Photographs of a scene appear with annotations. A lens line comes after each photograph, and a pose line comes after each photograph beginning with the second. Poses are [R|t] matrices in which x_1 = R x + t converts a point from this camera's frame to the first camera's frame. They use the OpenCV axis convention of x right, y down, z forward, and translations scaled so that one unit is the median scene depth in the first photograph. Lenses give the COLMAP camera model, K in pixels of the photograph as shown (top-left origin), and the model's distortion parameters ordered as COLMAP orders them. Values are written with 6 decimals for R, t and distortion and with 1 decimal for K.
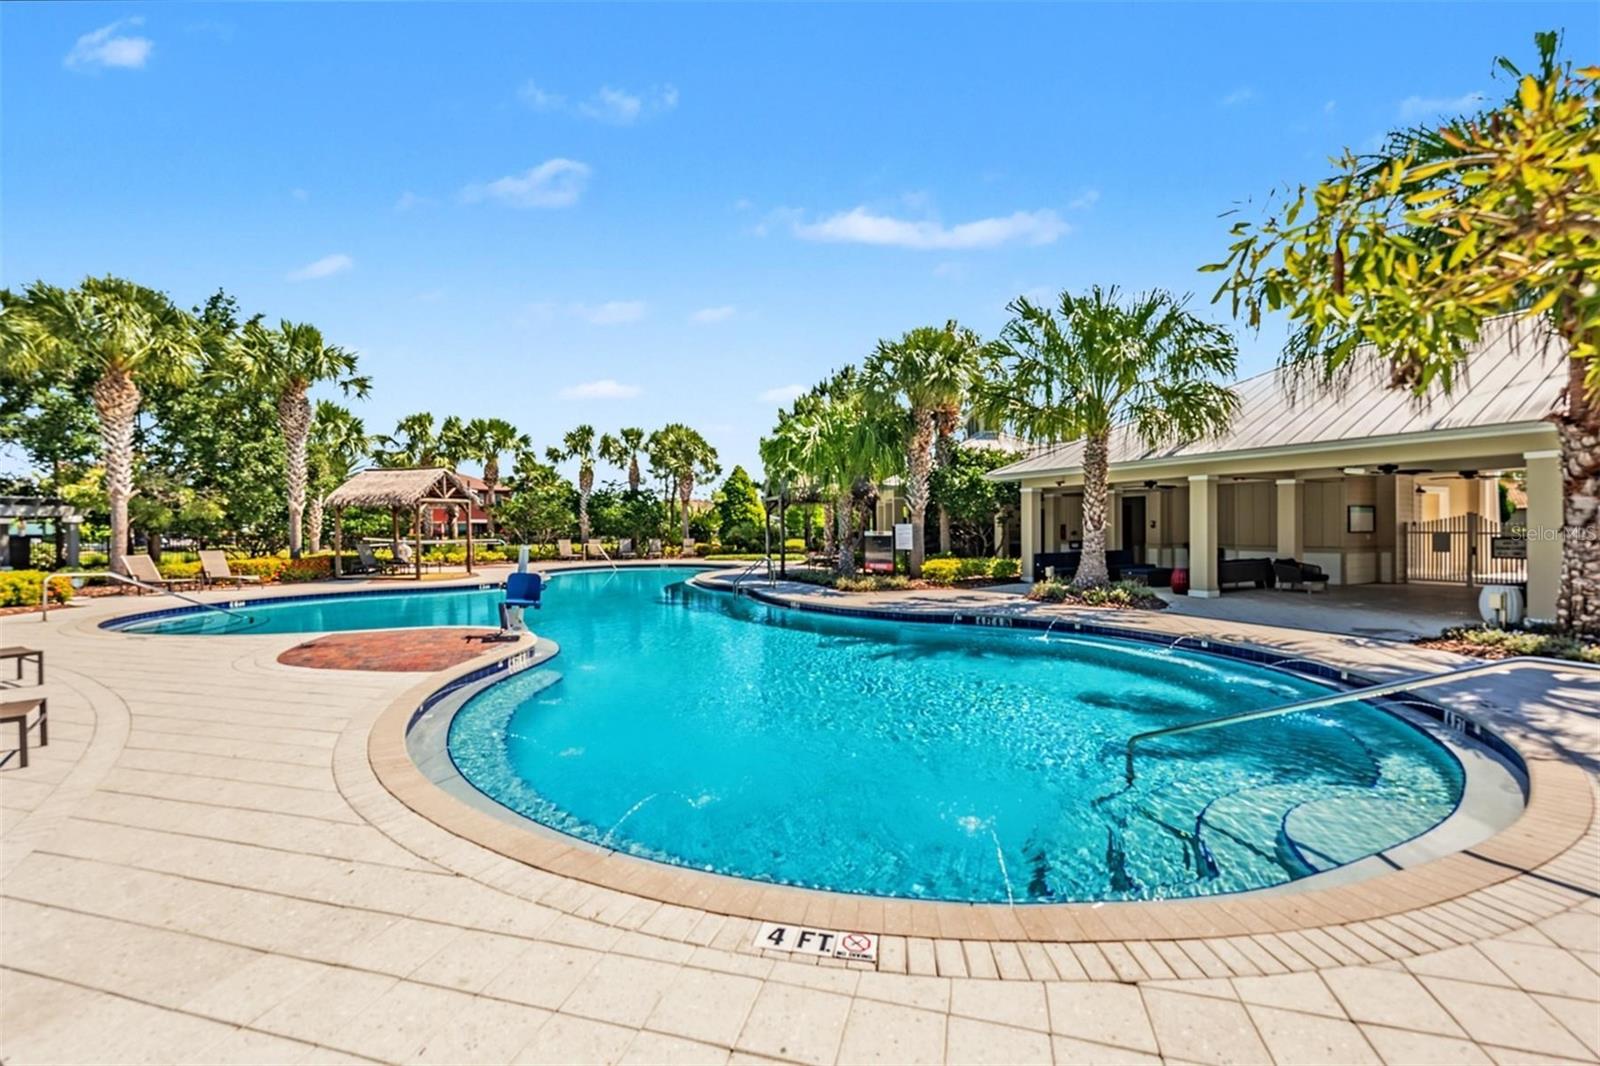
lens RADIAL K [[688.1, 0, 800.0], [0, 688.1, 533.0], [0, 0, 1]] dist [0.000296, 0.000018]
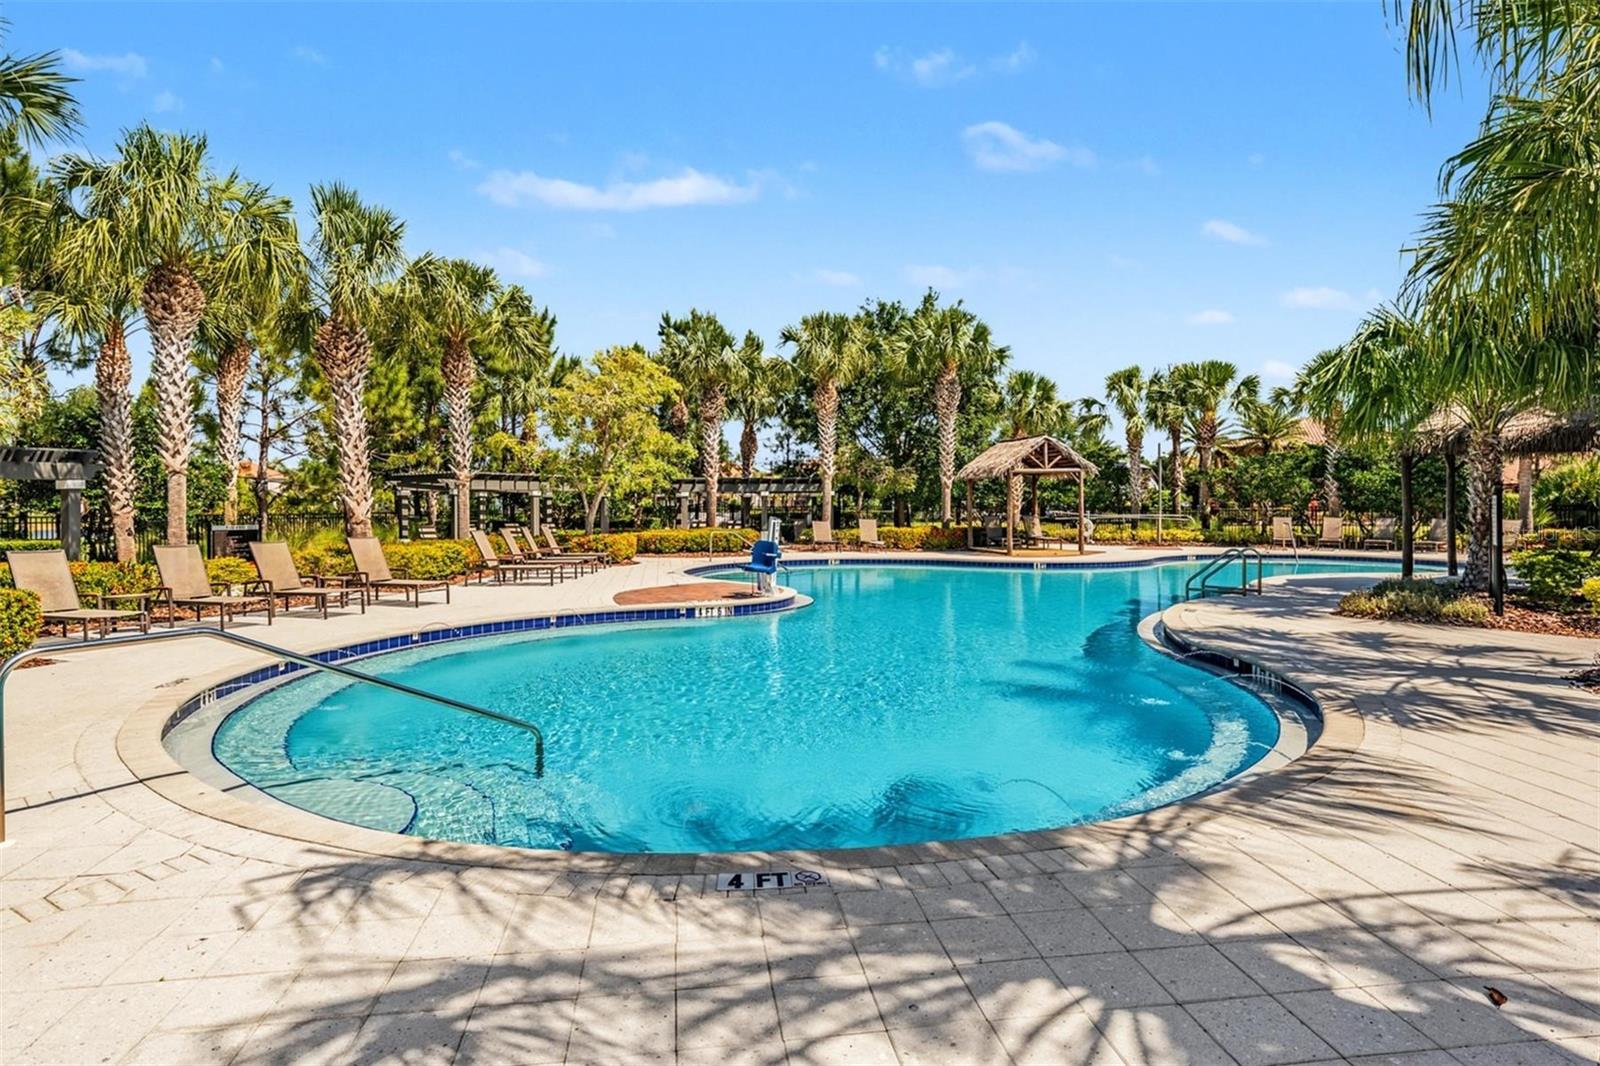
lens RADIAL K [[926.8, 0, 800.0], [0, 926.8, 533.0], [0, 0, 1]] dist [-0.001412, -0.000024]
pose [[0.377997, 0.037235, -0.925058, 0.482267], [-0.006759, 0.999275, 0.037460, -0.007892], [0.925782, -0.007907, 0.377975, 0.218353]]
